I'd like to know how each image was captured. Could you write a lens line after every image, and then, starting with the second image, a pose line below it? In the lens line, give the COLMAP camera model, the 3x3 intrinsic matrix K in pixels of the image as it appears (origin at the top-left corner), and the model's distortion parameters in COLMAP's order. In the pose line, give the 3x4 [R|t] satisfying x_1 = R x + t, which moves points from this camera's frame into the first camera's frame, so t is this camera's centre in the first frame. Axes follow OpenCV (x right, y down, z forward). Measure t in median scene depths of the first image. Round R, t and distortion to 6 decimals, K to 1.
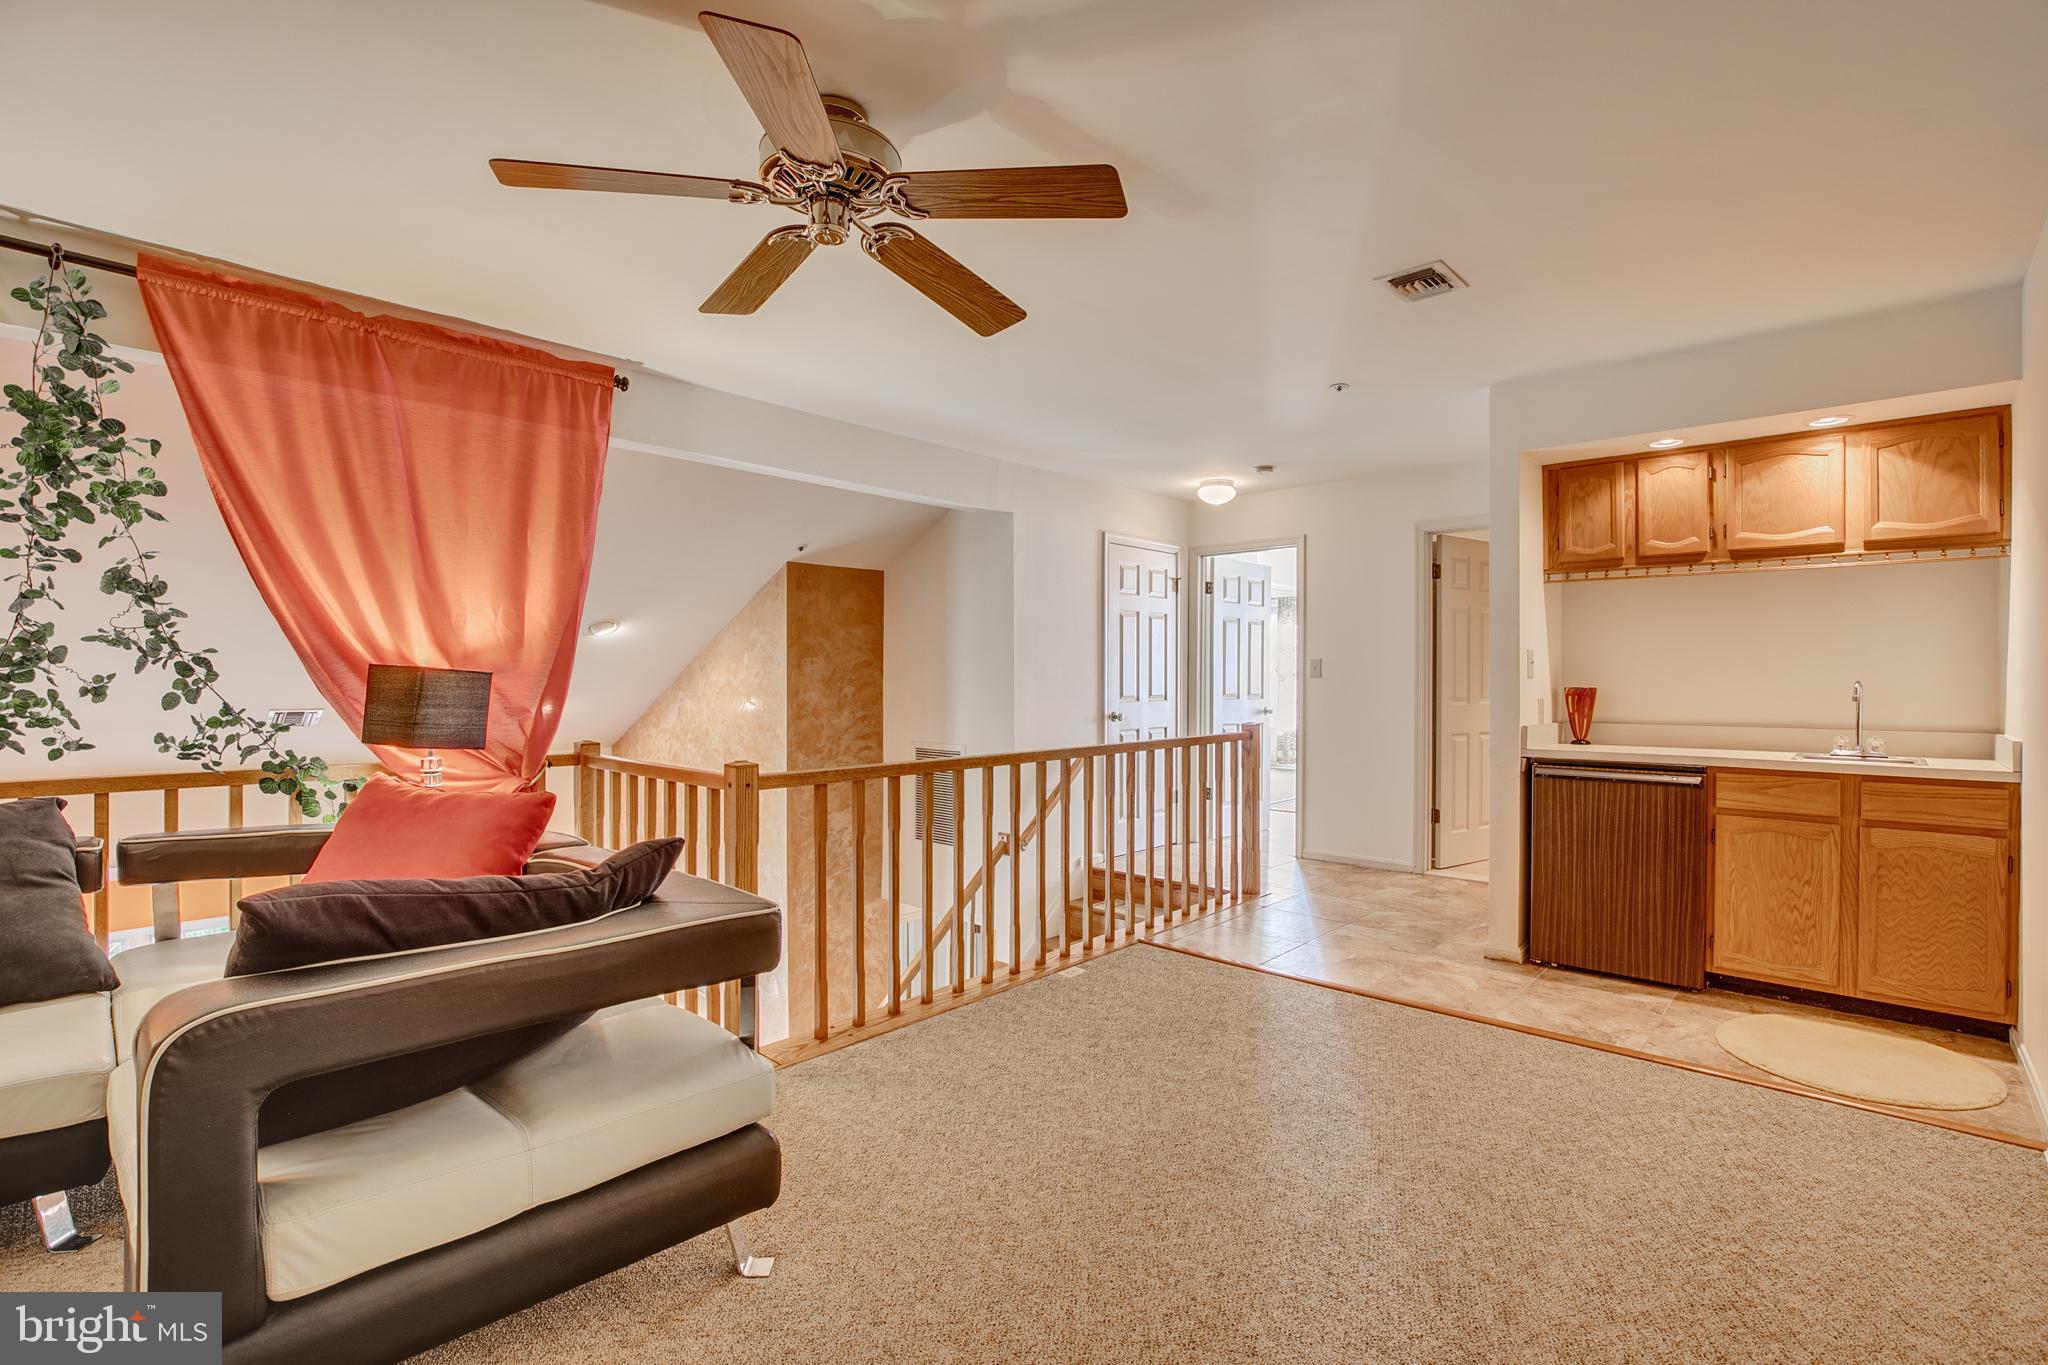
lens RADIAL K [[932.3, 0, 1040.7], [0, 932.3, 674.9], [0, 0, 1]] dist [-0.035762, 0.006825]
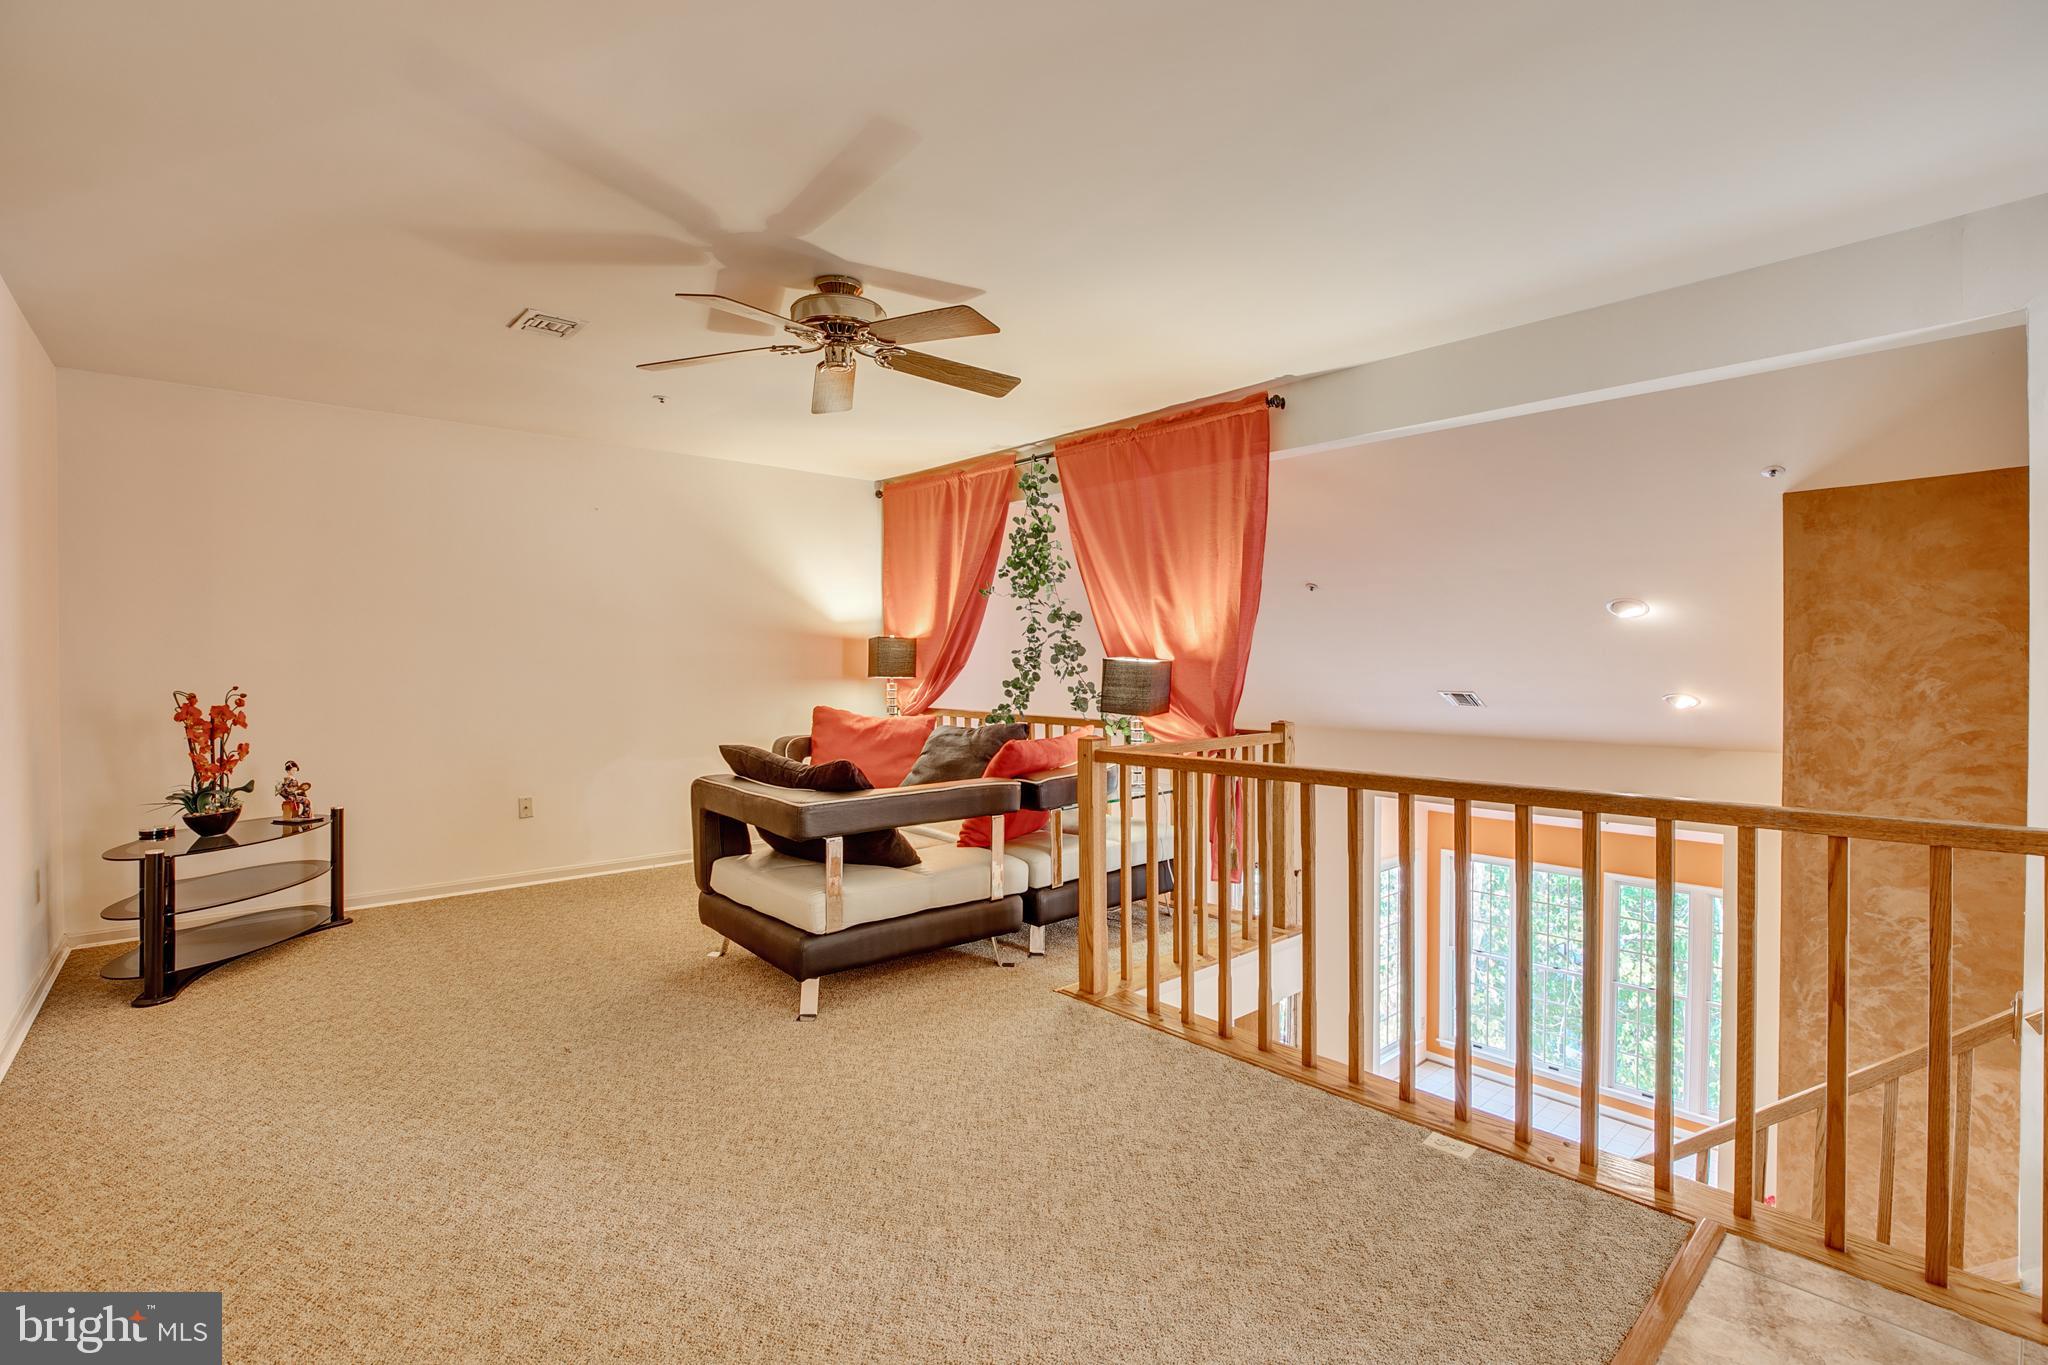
lens RADIAL K [[932.3, 0, 1040.7], [0, 932.3, 674.9], [0, 0, 1]] dist [-0.035762, 0.006825]
pose [[-0.096395, 0.010251, -0.995290, 0.430842], [0.004402, 0.999942, 0.009873, 0.001112], [0.995333, -0.003430, -0.096435, 0.515391]]
